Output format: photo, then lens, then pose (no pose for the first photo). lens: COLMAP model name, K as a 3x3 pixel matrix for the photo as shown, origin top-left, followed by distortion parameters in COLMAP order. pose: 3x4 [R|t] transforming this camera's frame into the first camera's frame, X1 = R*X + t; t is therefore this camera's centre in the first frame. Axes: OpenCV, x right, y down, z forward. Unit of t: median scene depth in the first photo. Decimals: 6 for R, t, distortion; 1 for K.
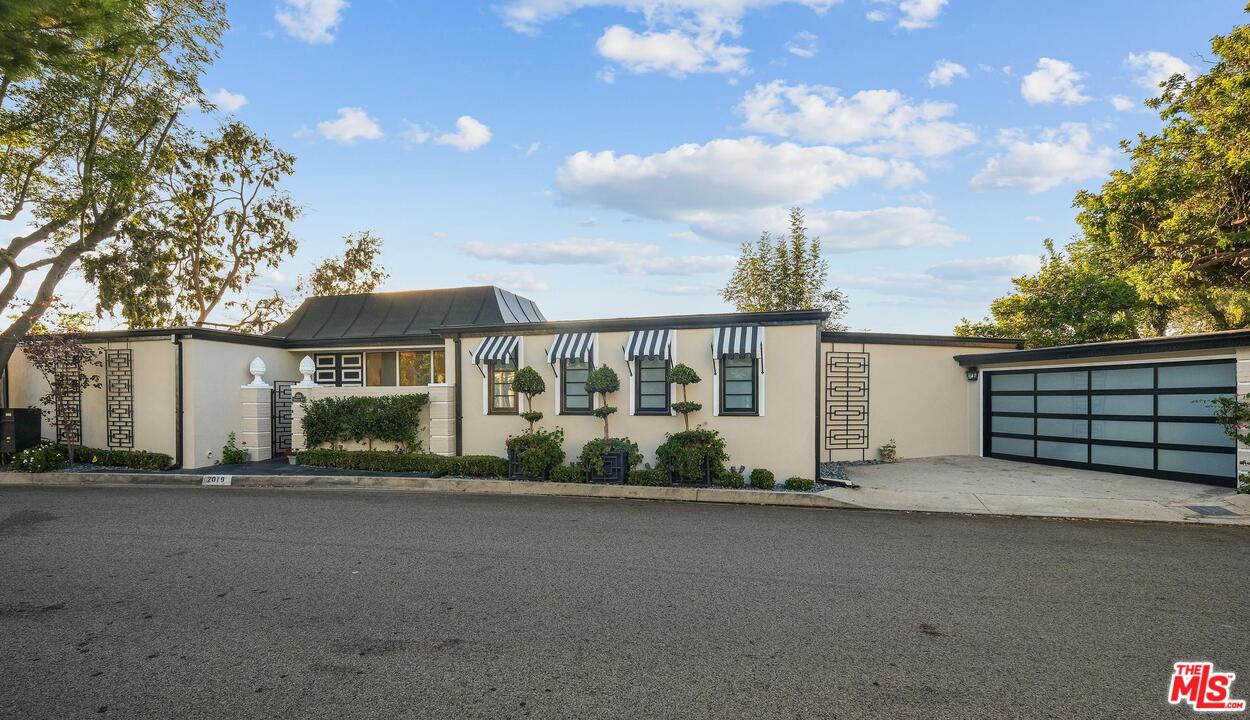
lens RADIAL K [[624.2, 0, 627.7], [0, 624.2, 406.0], [0, 0, 1]] dist [-0.000146, -0.000015]
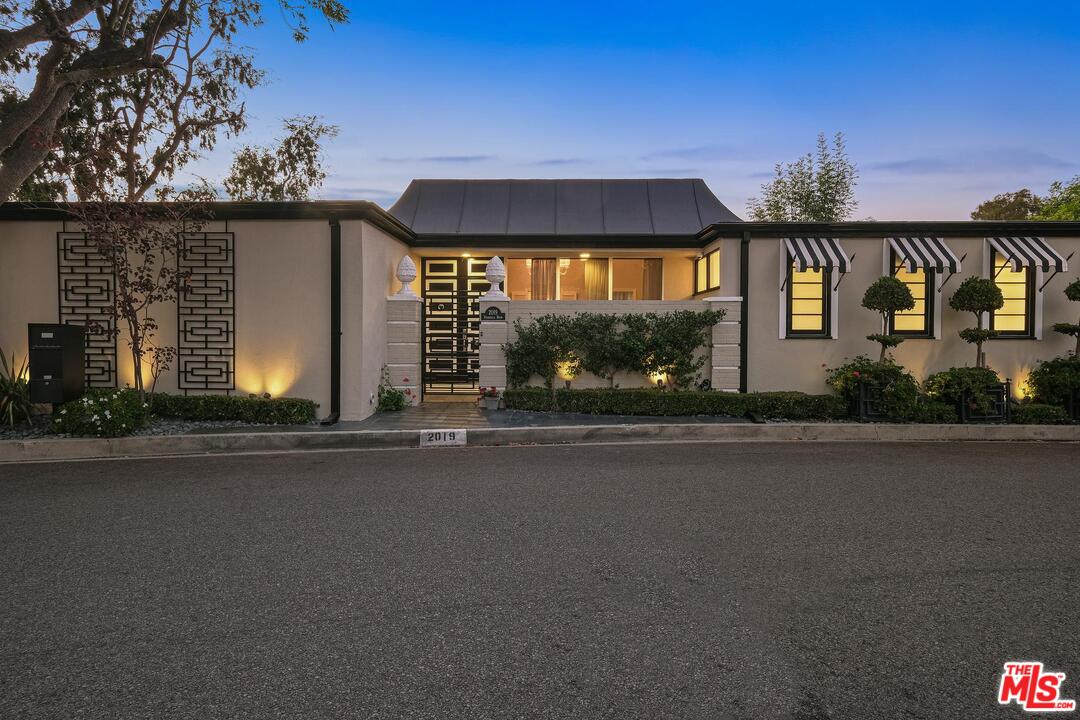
lens RADIAL K [[584.8, 0, 524.6], [0, 584.8, 353.3], [0, 0, 1]] dist [0.001459, -0.001412]
pose [[0.965456, -0.005017, 0.260516, -0.691071], [-0.002635, 0.999576, 0.029015, 0.011487], [-0.260551, -0.028699, 0.965033, 0.362726]]
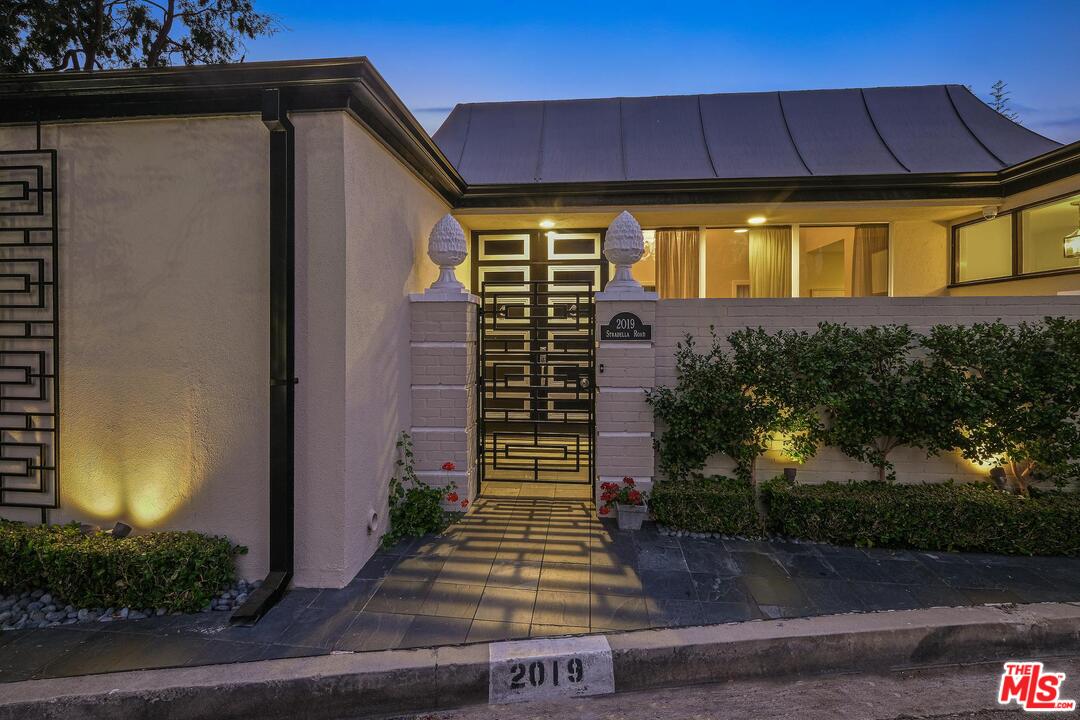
lens RADIAL K [[520.4, 0, 536.3], [0, 520.4, 337.9], [0, 0, 1]] dist [-0.002023, -0.000102]
pose [[0.972143, -0.007343, 0.234275, -0.666761], [0.005085, 0.999935, 0.010240, -0.011737], [-0.234335, -0.008764, 0.972116, 0.760563]]
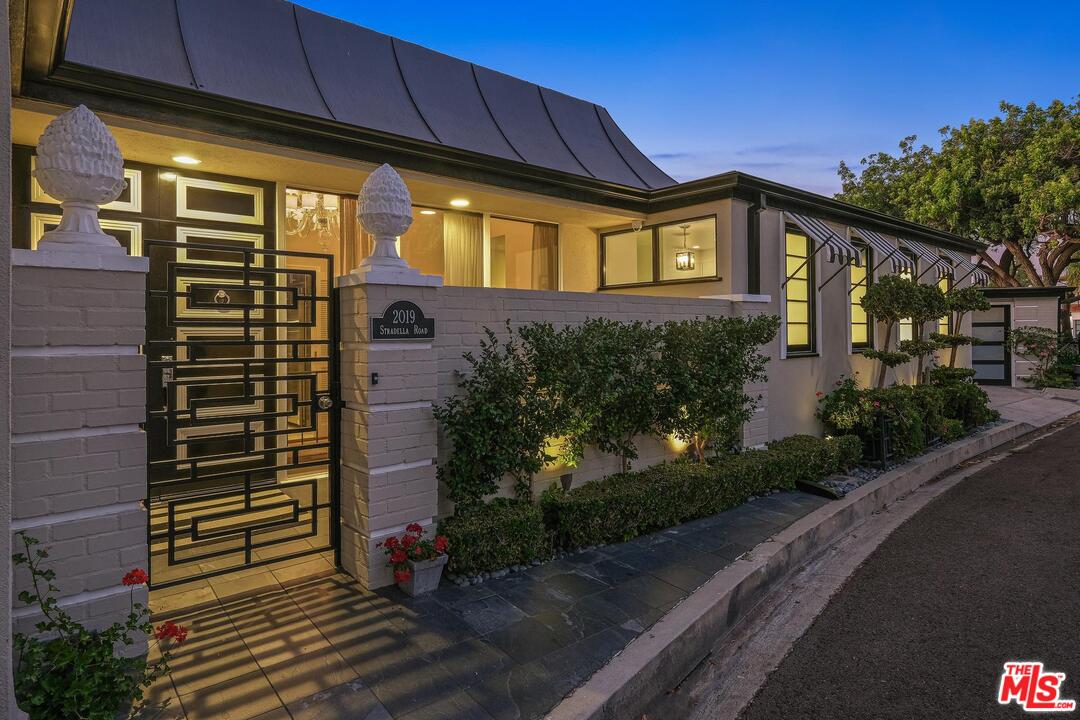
lens RADIAL K [[628.5, 0, 536.4], [0, 628.5, 333.8], [0, 0, 1]] dist [0.003989, -0.003127]
pose [[0.505714, -0.006957, 0.862673, -0.748743], [0.012573, 0.999921, 0.000693, -0.008592], [-0.862610, 0.010496, 0.505761, 0.855187]]
